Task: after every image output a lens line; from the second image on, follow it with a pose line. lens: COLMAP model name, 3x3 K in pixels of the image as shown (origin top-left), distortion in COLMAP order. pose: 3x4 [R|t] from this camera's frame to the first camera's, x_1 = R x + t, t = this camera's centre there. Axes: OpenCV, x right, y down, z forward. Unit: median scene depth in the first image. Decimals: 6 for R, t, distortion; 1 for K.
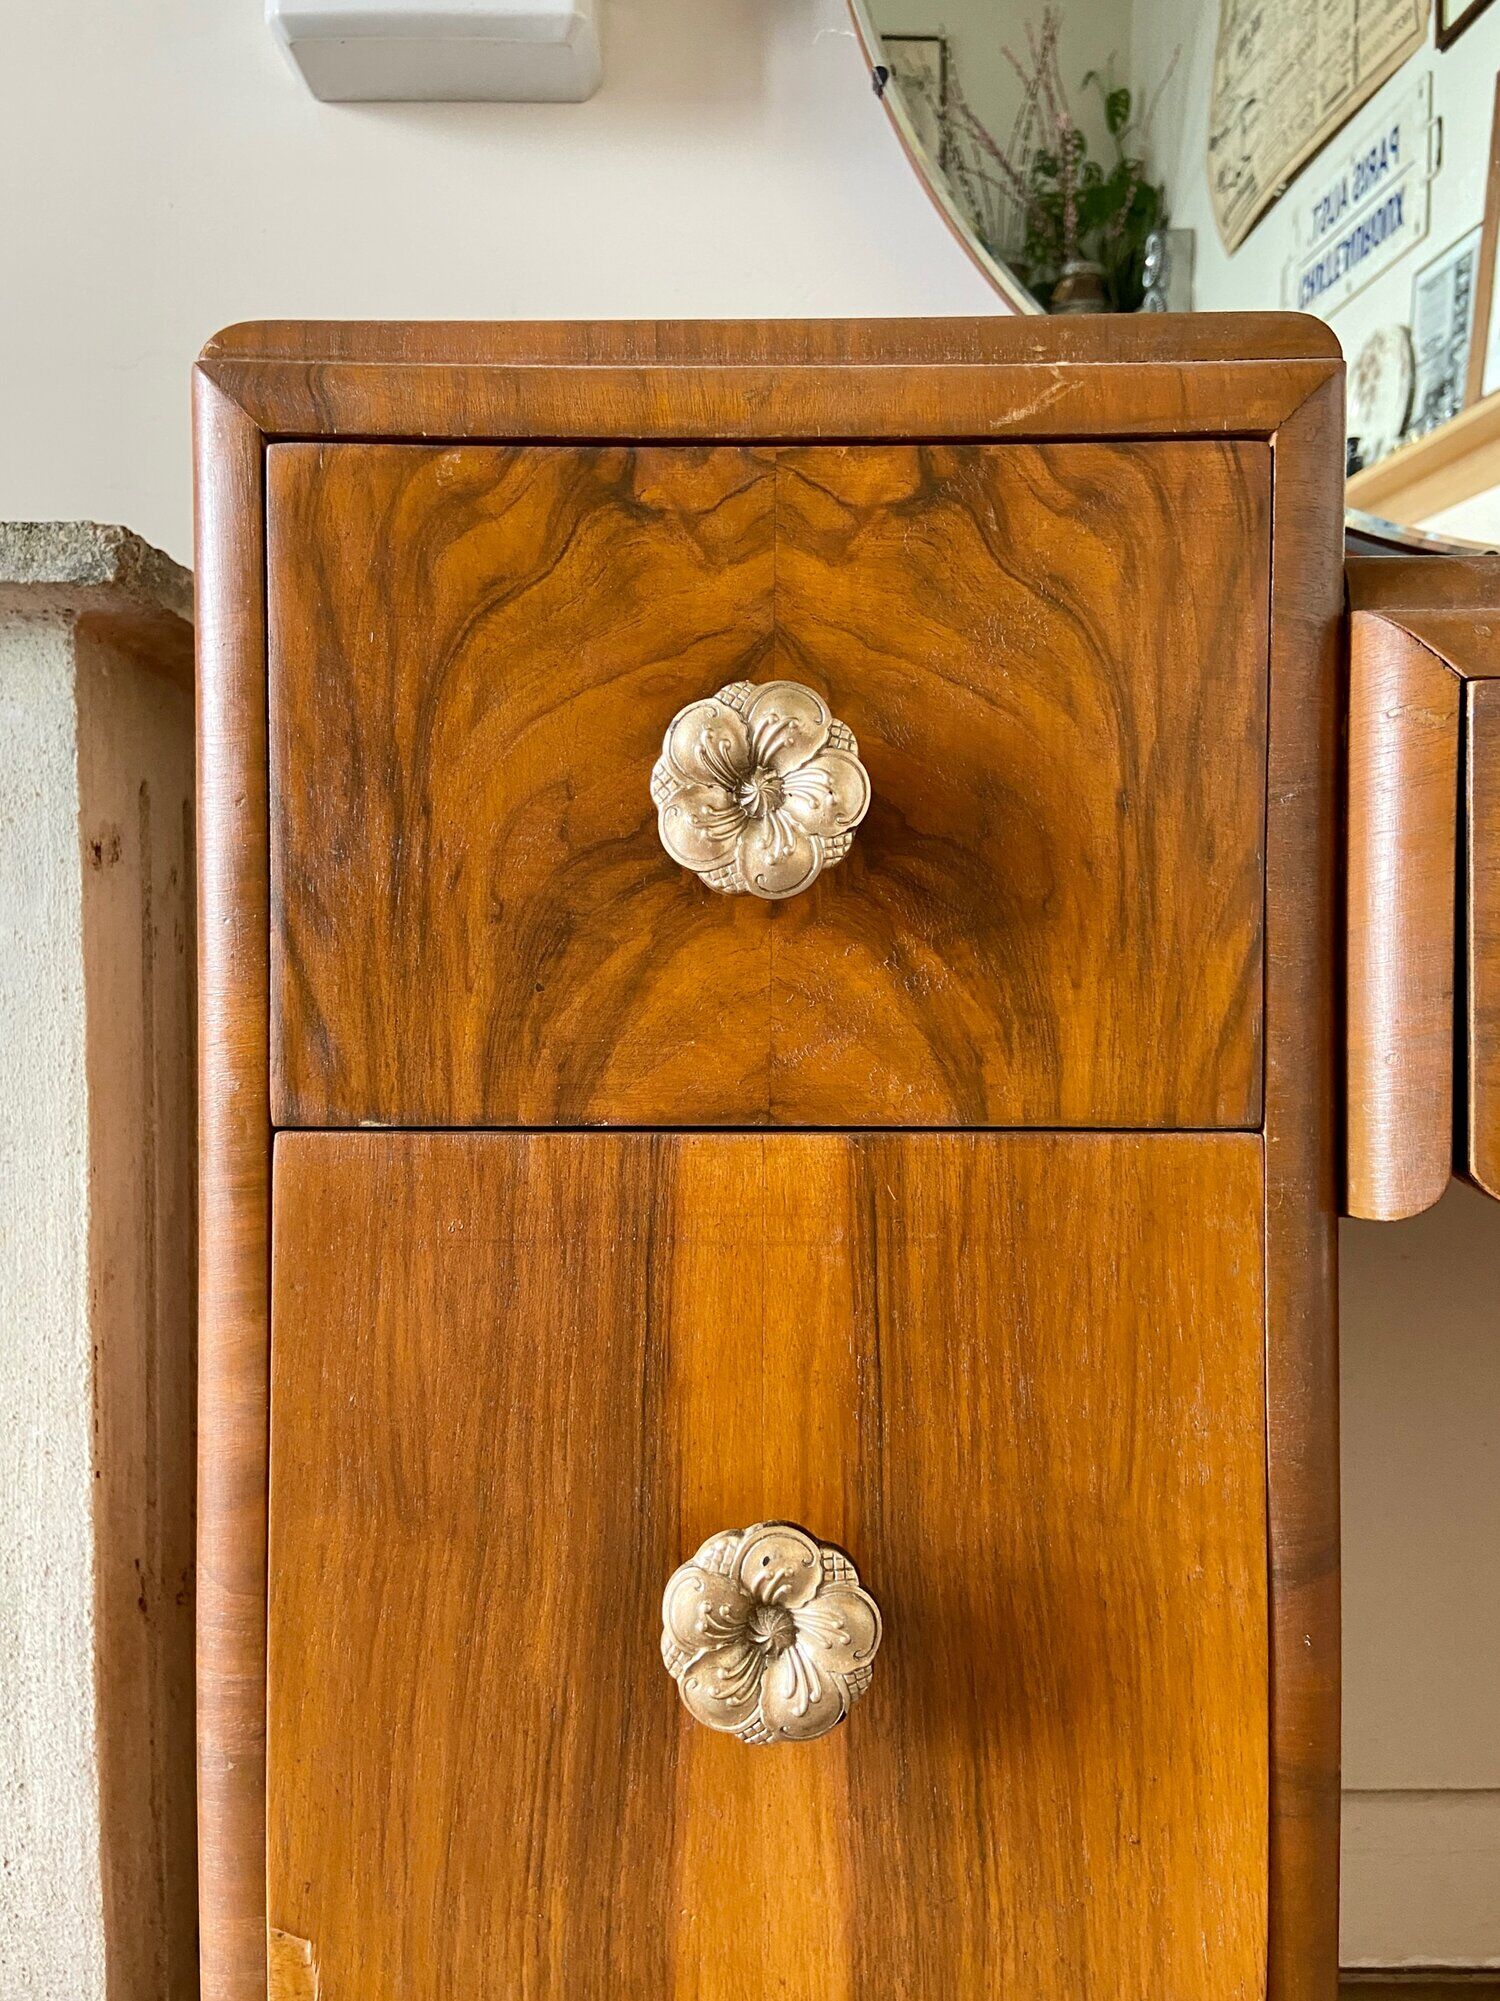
lens RADIAL K [[1581.3, 0, 747.2], [0, 1581.3, 993.5], [0, 0, 1]] dist [0.102461, -0.136421]
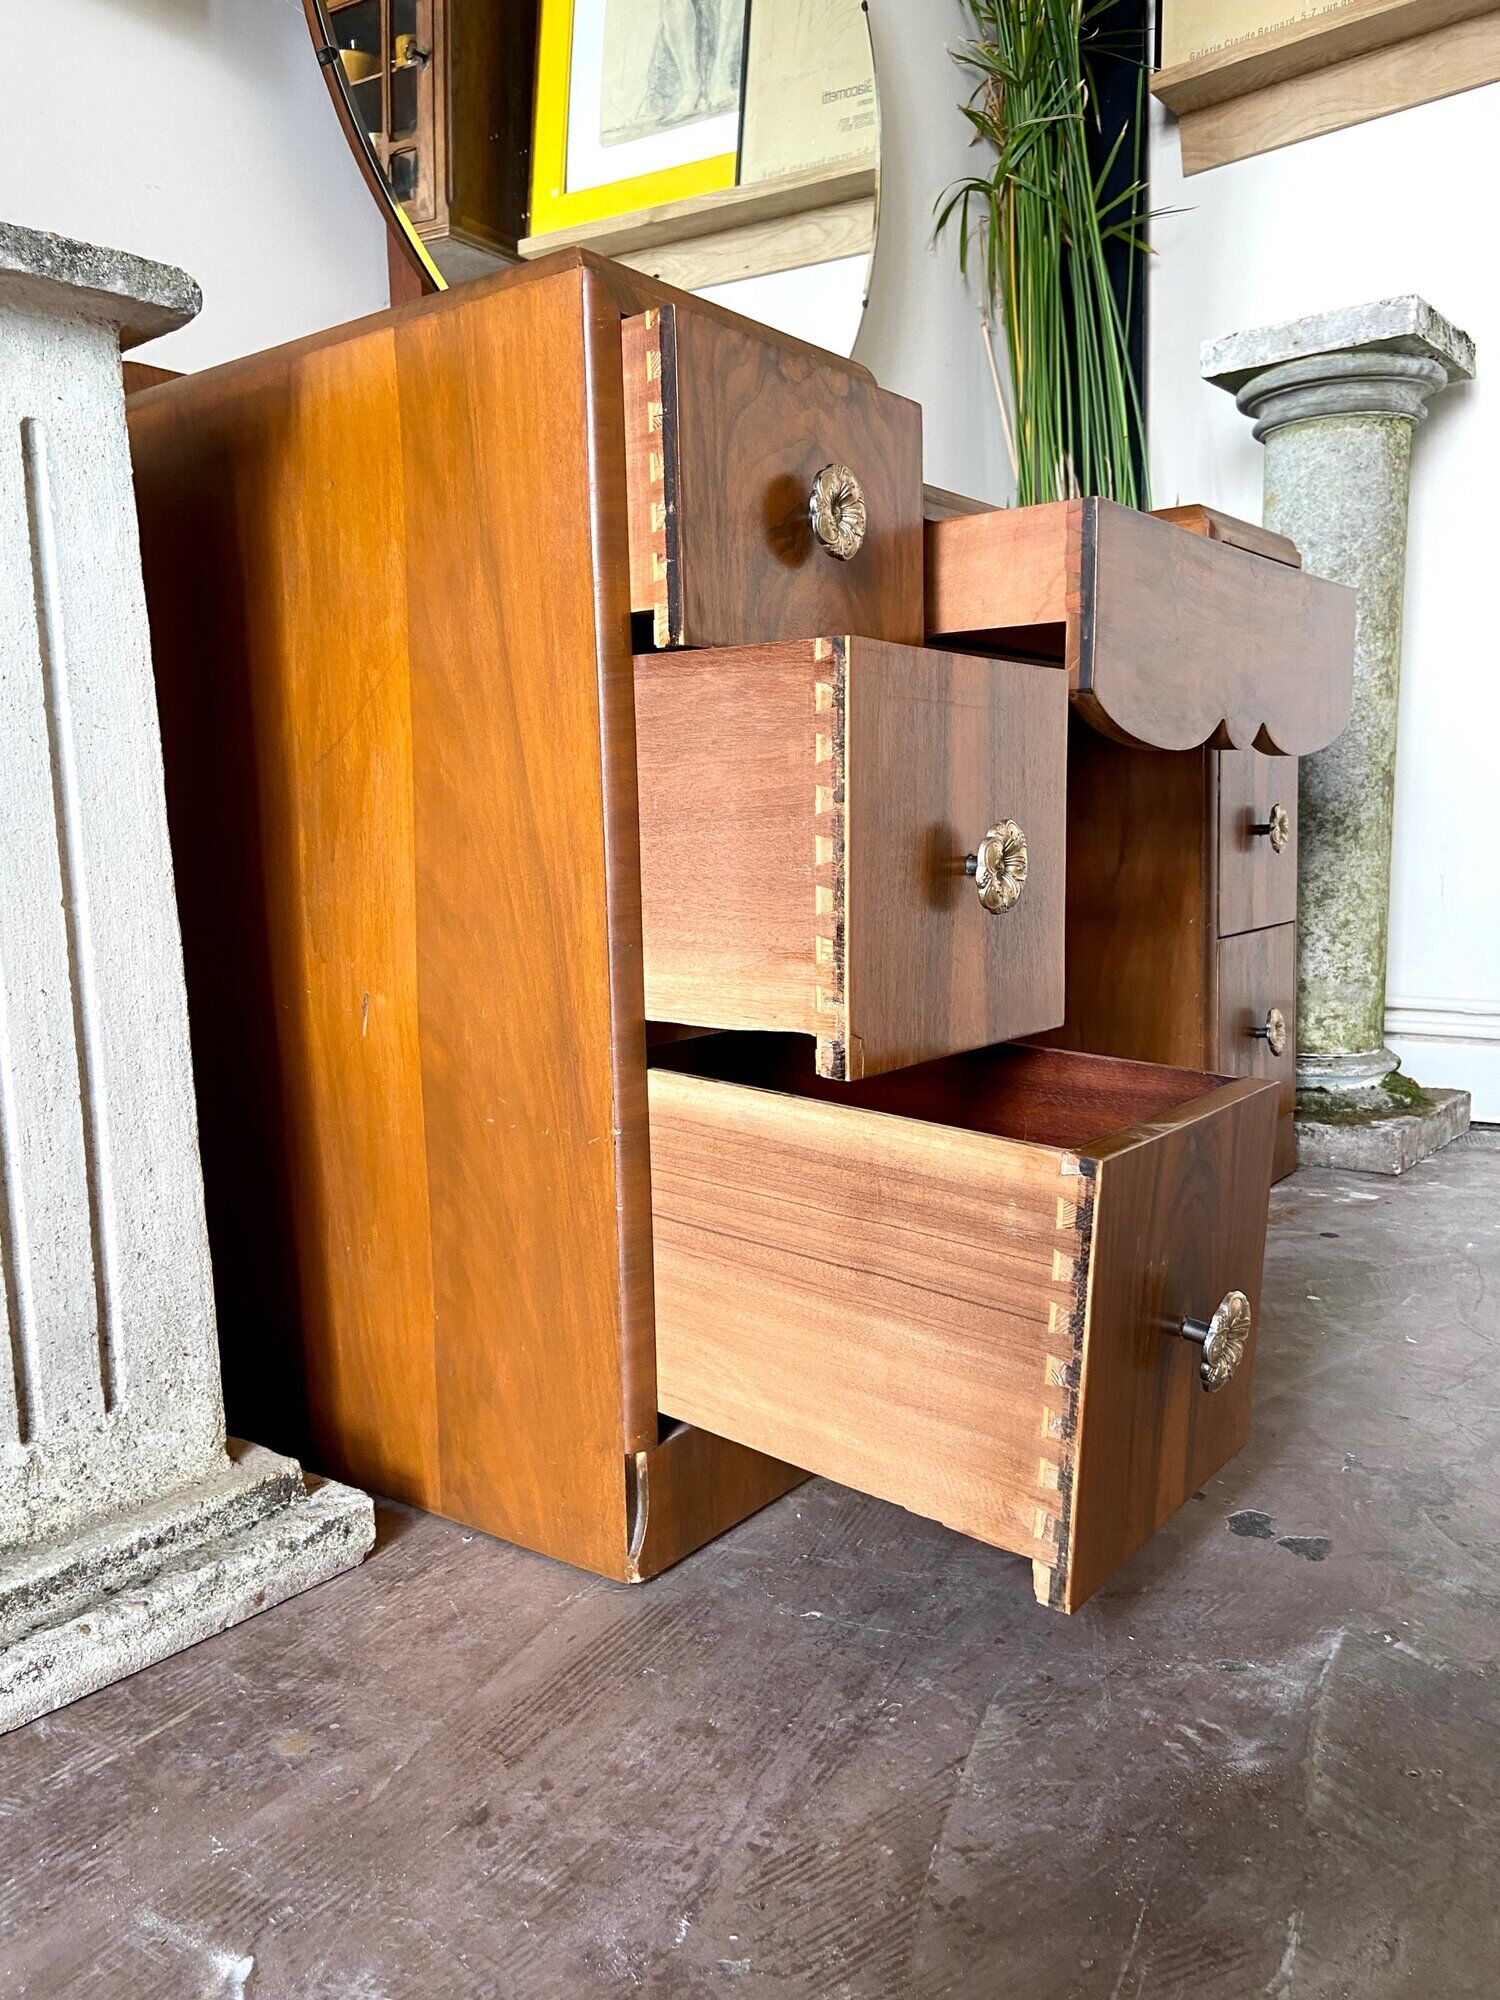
lens RADIAL K [[1502.8, 0, 741.7], [0, 1502.8, 991.8], [0, 0, 1]] dist [0.120376, -0.152436]
pose [[0.598164, -0.098075, 0.795350, -1.895874], [0.036283, 0.994780, 0.095379, 0.354557], [-0.800552, -0.028195, 0.598599, -0.361266]]
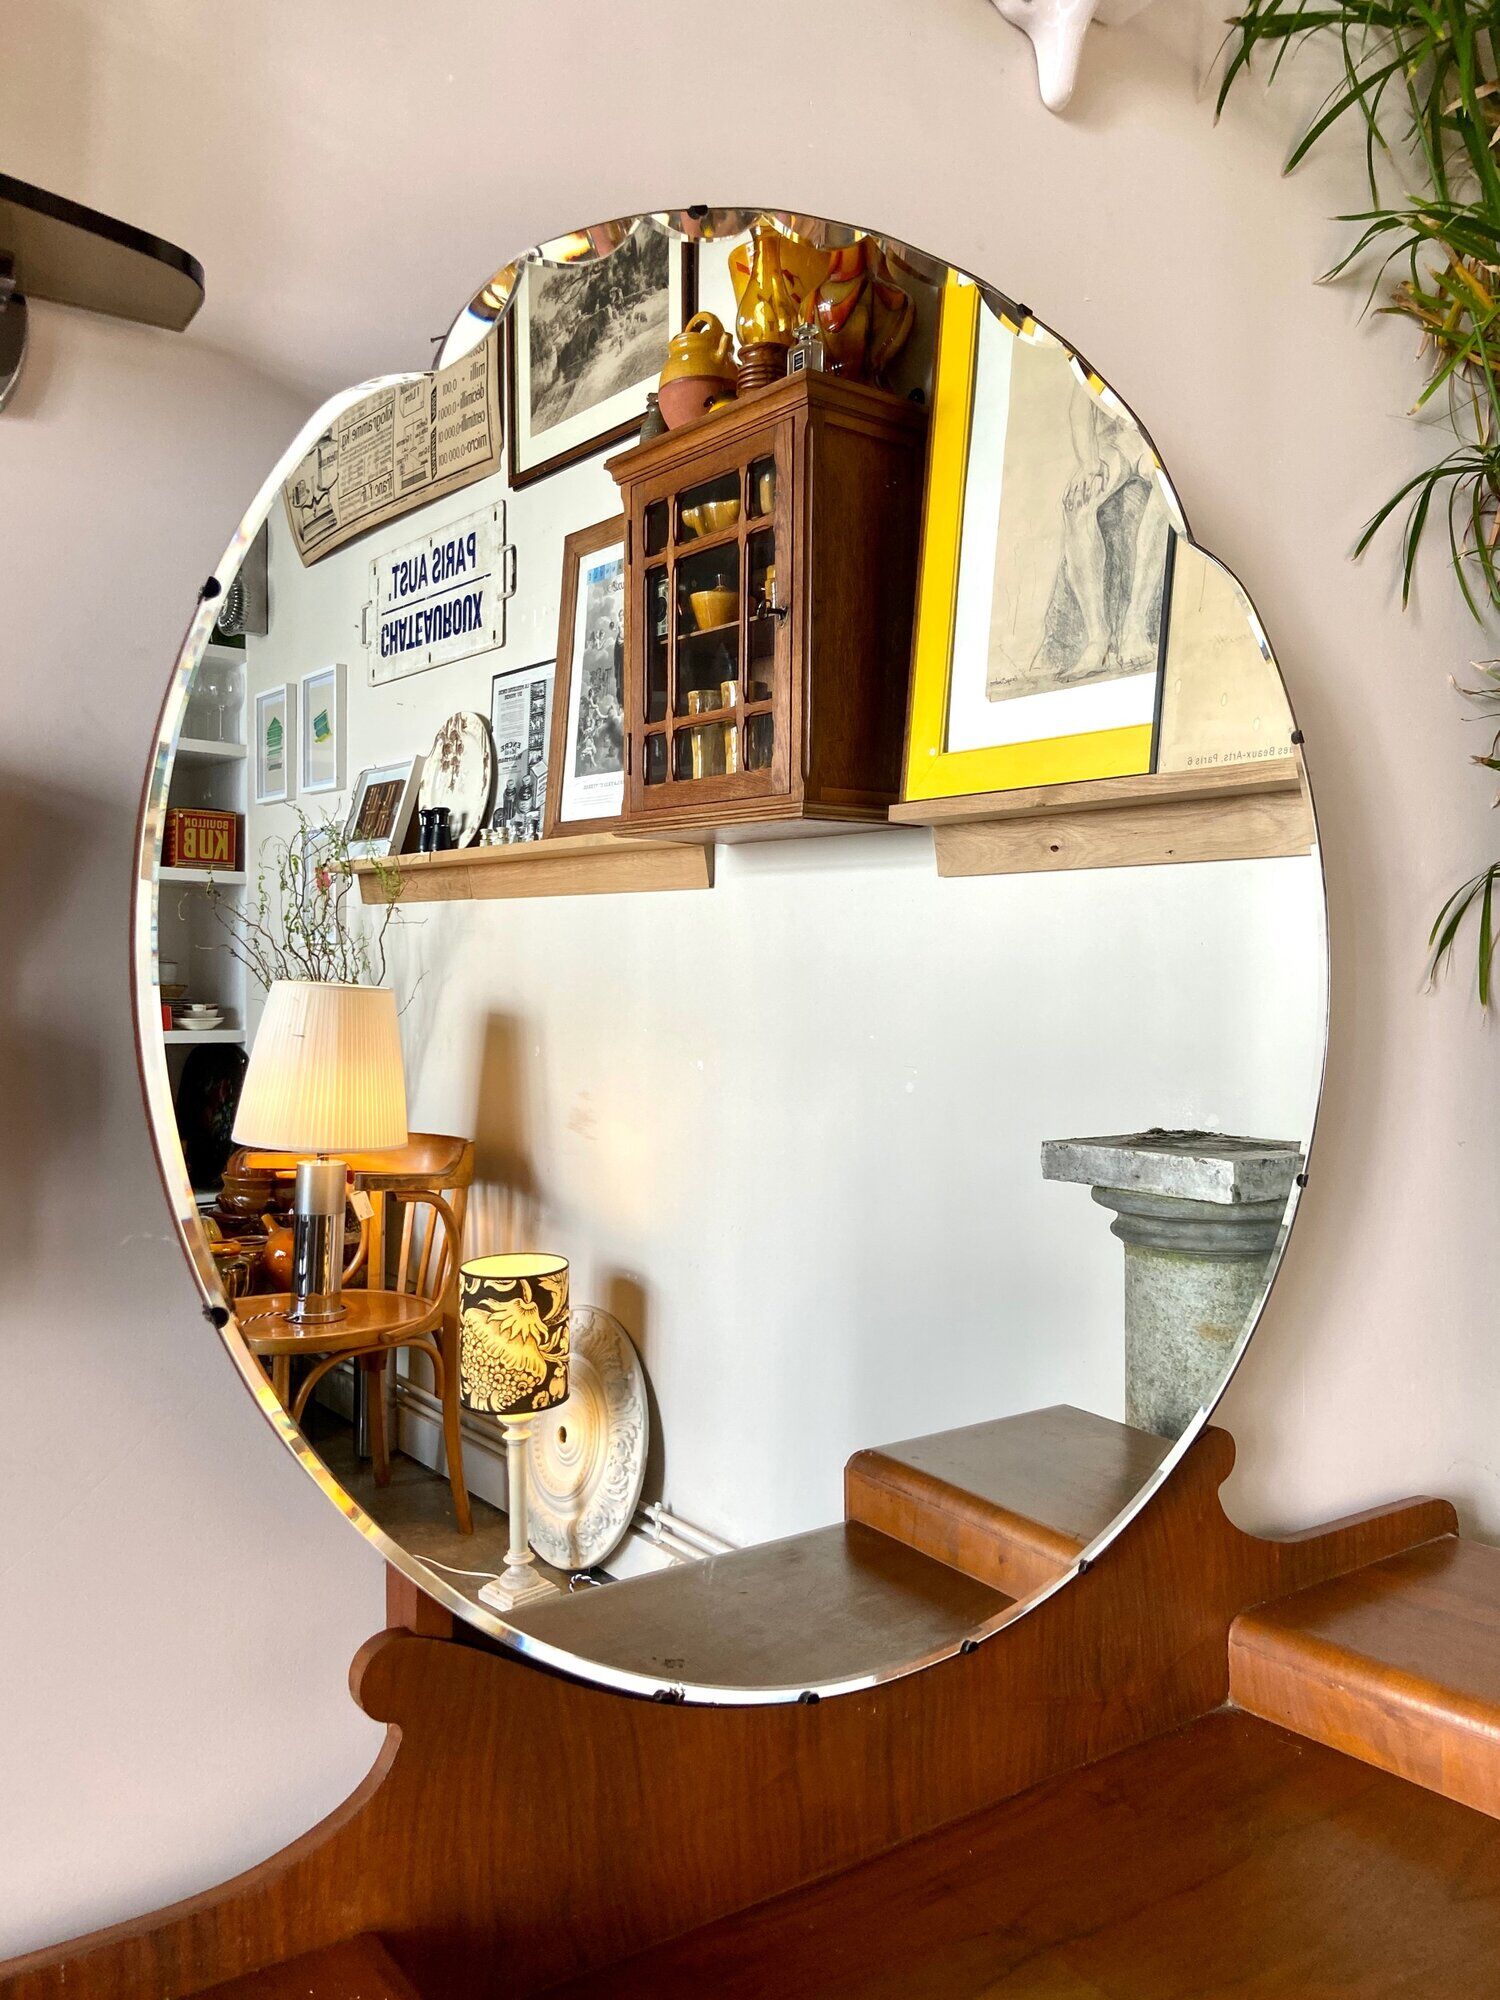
lens RADIAL K [[1502.8, 0, 760.3], [0, 1502.8, 1004.4], [0, 0, 1]] dist [0.120376, -0.152436]
pose [[0.817775, -0.002121, 0.575534, -0.299590], [0.024478, 0.999217, -0.031098, -1.470788], [-0.575017, 0.039519, 0.817186, 0.391963]]
